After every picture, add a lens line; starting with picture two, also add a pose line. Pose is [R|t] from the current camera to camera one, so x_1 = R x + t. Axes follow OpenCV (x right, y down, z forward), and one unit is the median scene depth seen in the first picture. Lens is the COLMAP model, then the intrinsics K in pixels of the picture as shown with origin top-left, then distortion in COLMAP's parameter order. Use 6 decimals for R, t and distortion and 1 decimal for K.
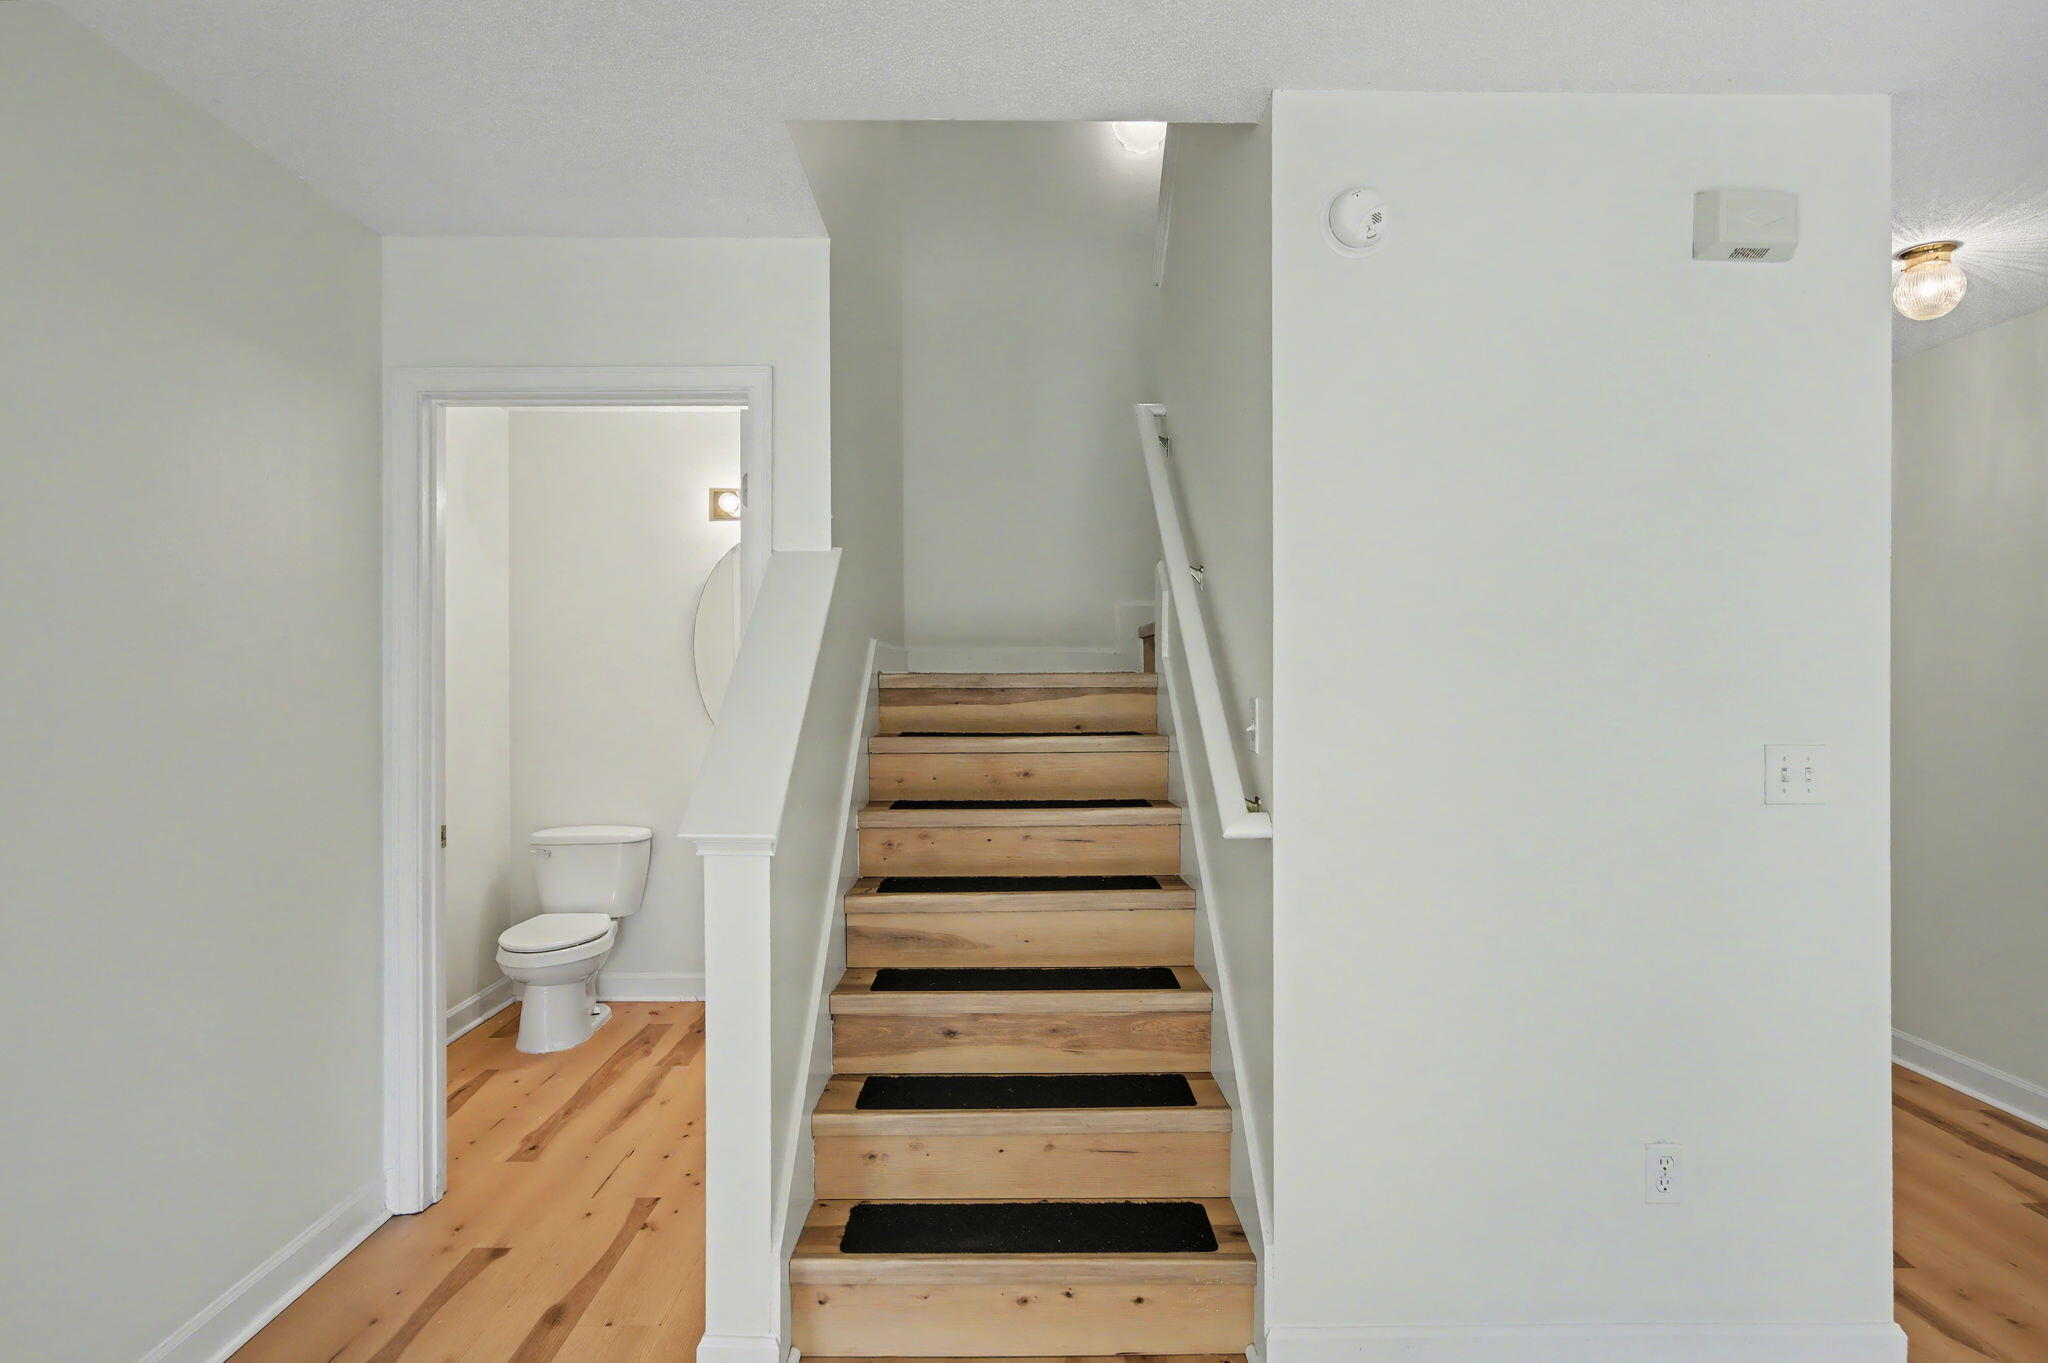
lens RADIAL K [[1059.6, 0, 1031.7], [0, 1059.6, 679.3], [0, 0, 1]] dist [-0.003204, -0.000785]
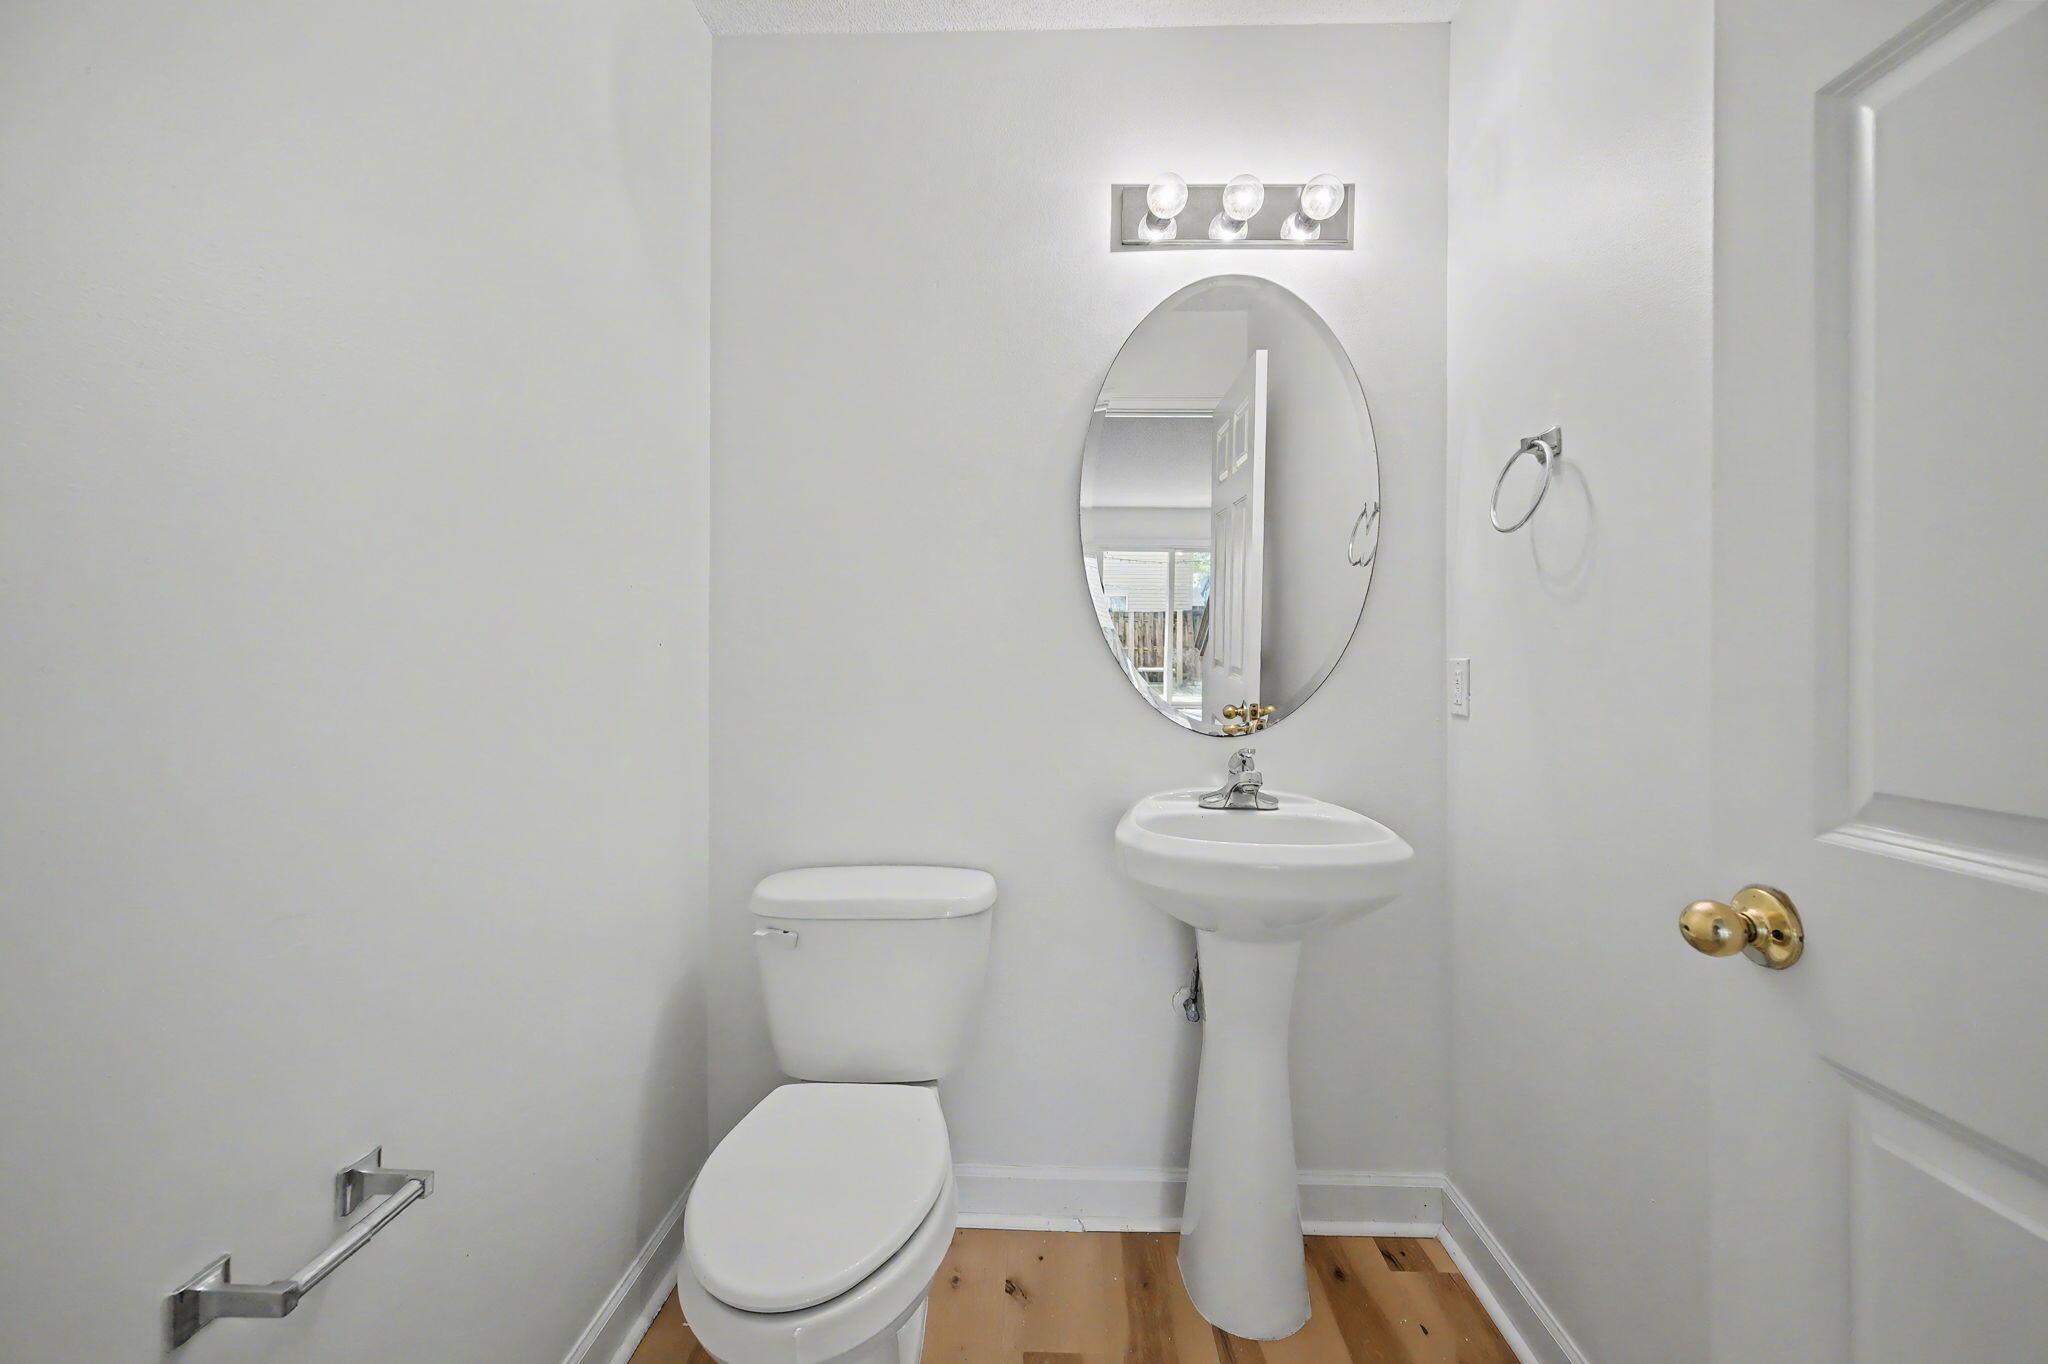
lens RADIAL K [[843.6, 0, 1028.4], [0, 843.6, 676.1], [0, 0, 1]] dist [-0.001756, -0.000286]
pose [[0.999729, 0.013219, -0.019187, -0.489010], [-0.013228, 0.999912, -0.000353, 0.071640], [0.019181, 0.000607, 0.999816, 0.894961]]
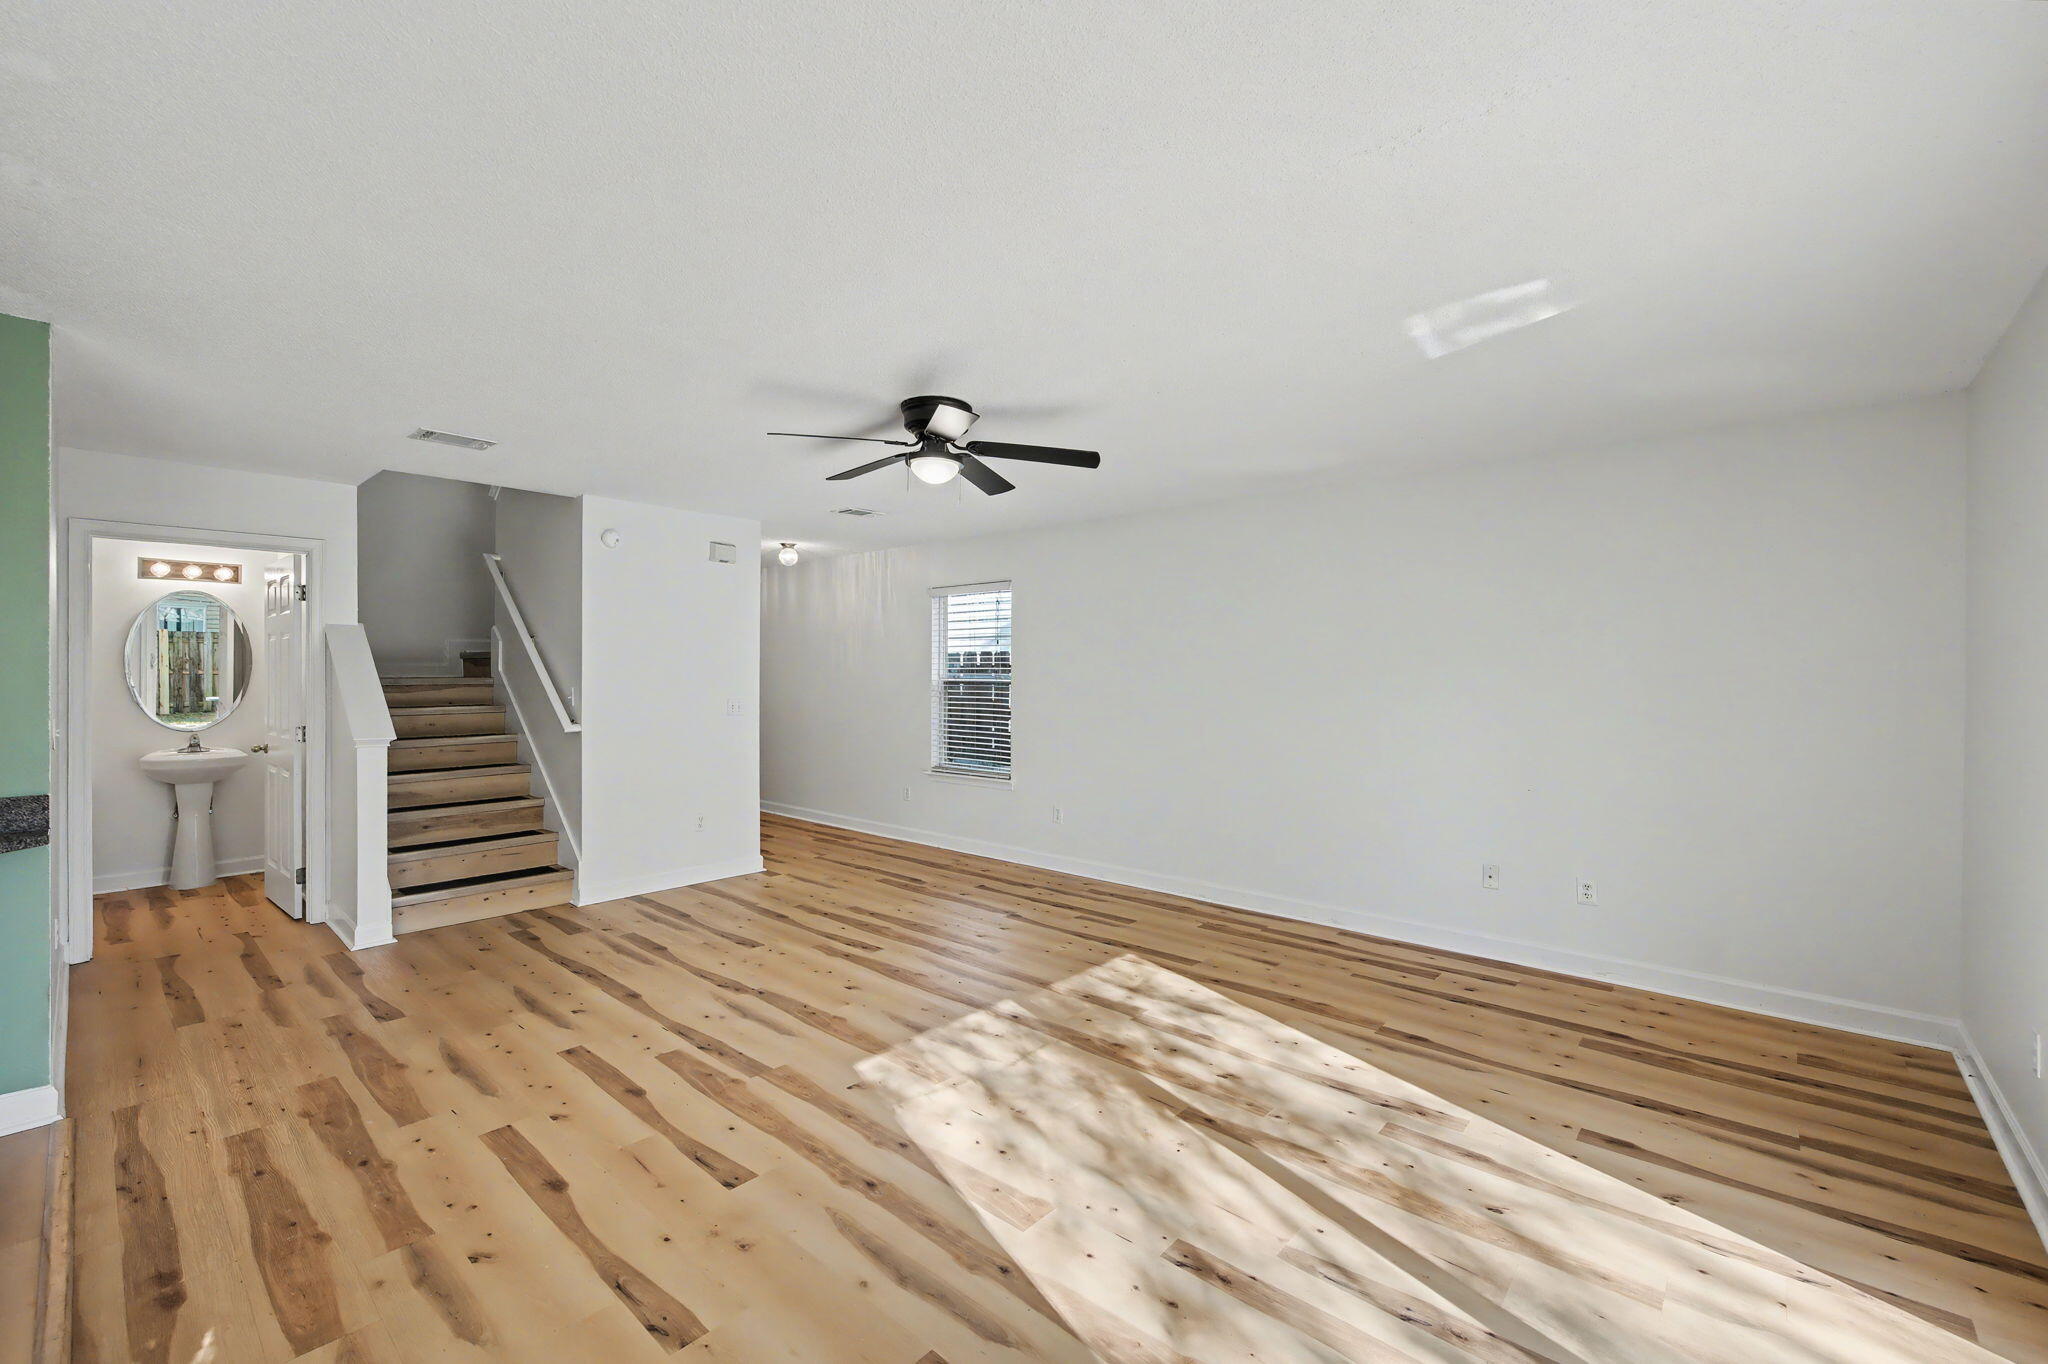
lens RADIAL K [[843.6, 0, 1028.4], [0, 843.6, 676.1], [0, 0, 1]] dist [-0.001756, -0.000286]
pose [[0.659684, 0.006244, 0.751517, -0.541510], [-0.000111, 0.999966, -0.008212, 0.005522], [-0.751543, 0.005334, 0.659662, -1.142948]]
